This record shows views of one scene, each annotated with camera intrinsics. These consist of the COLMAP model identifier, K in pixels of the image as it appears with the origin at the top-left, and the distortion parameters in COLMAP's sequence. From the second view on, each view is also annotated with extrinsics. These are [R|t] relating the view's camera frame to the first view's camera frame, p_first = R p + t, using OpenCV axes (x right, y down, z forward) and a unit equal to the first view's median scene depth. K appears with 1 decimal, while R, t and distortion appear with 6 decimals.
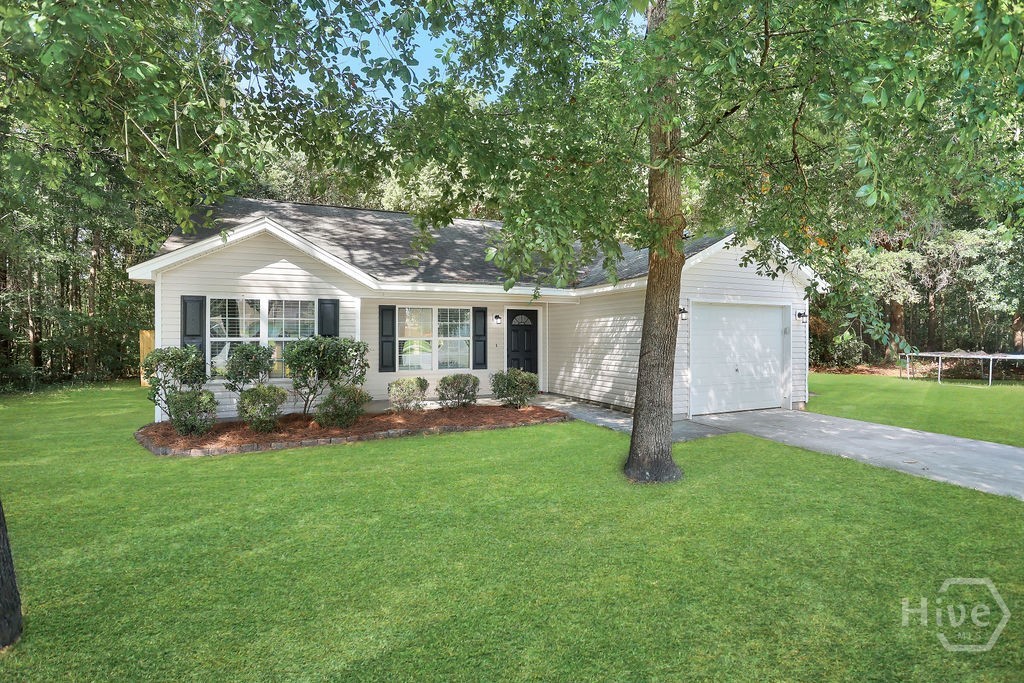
lens RADIAL K [[519.6, 0, 511.8], [0, 519.6, 337.2], [0, 0, 1]] dist [-0.054480, 0.017562]
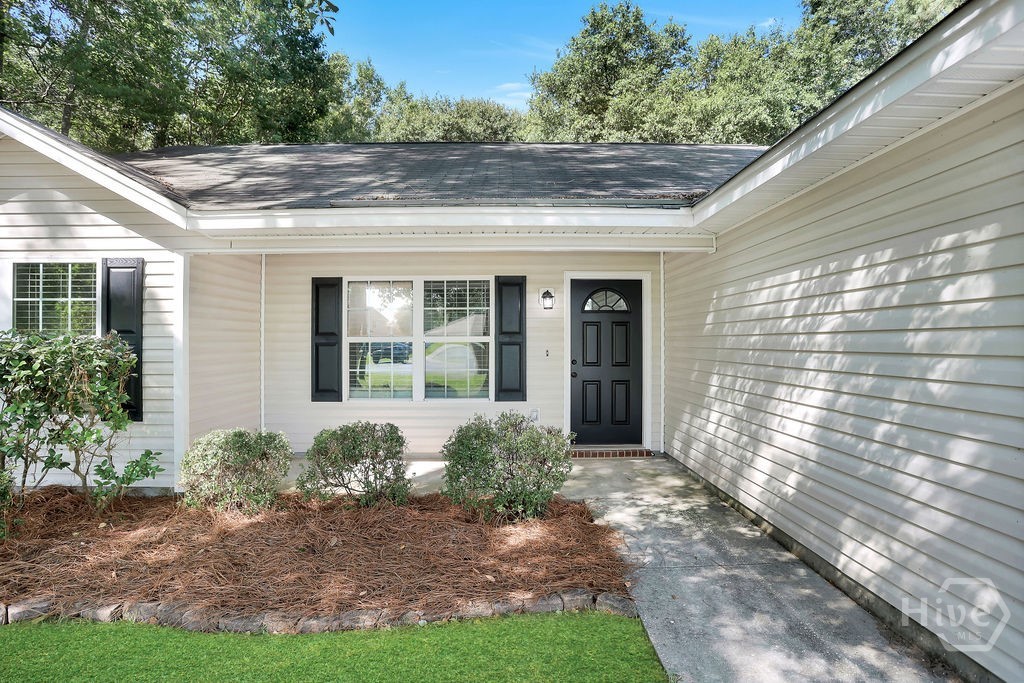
lens RADIAL K [[519.6, 0, 503.7], [0, 519.6, 344.0], [0, 0, 1]] dist [-0.054480, 0.017562]
pose [[0.914478, 0.001722, -0.404633, 0.138485], [-0.000745, 0.999996, 0.002574, 0.005767], [0.404636, -0.002053, 0.914476, 0.566917]]
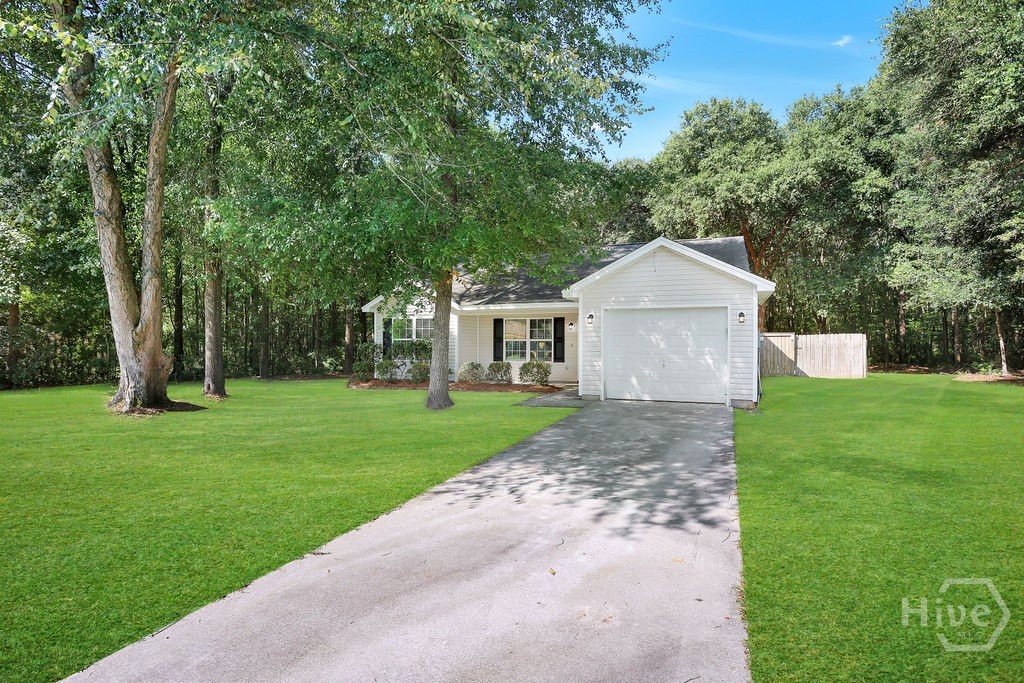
lens RADIAL K [[519.6, 0, 516.8], [0, 519.6, 345.1], [0, 0, 1]] dist [-0.054480, 0.017562]
pose [[0.723723, -0.000974, -0.690090, 0.855176], [-0.001838, 0.999993, -0.003340, 0.022011], [0.690089, 0.003686, 0.723716, -0.093764]]
